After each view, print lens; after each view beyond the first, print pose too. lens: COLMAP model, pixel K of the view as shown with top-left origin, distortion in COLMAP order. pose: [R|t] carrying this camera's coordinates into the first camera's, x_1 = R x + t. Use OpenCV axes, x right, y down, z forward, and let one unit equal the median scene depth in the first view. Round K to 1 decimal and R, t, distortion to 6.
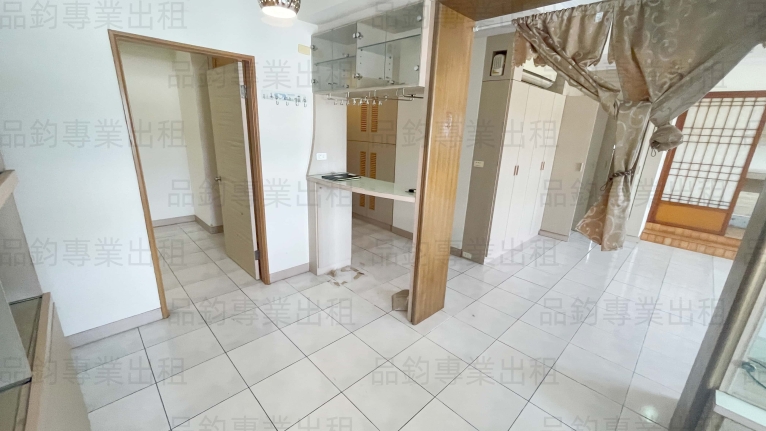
lens RADIAL K [[307.6, 0, 380.0], [0, 307.6, 216.2], [0, 0, 1]] dist [0.001762, 0.000375]
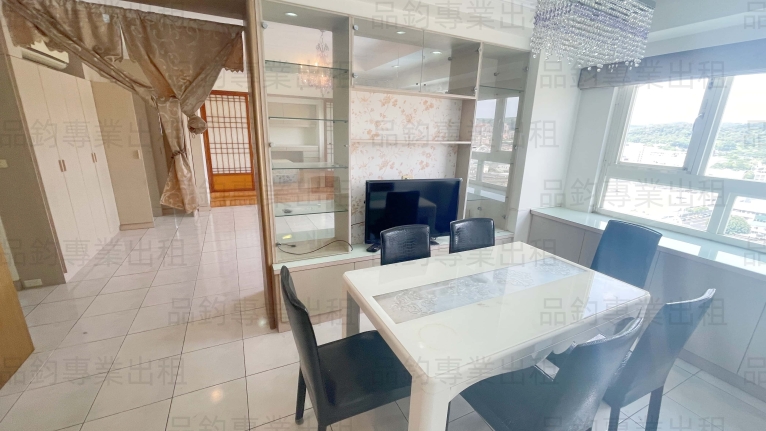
lens RADIAL K [[307.6, 0, 380.0], [0, 307.6, 216.2], [0, 0, 1]] dist [0.001762, 0.000375]
pose [[0.318056, -0.284691, 0.904318, -0.178950], [0.250494, 0.945188, 0.209457, 0.050298], [-0.914381, 0.159907, 0.371937, -0.200616]]
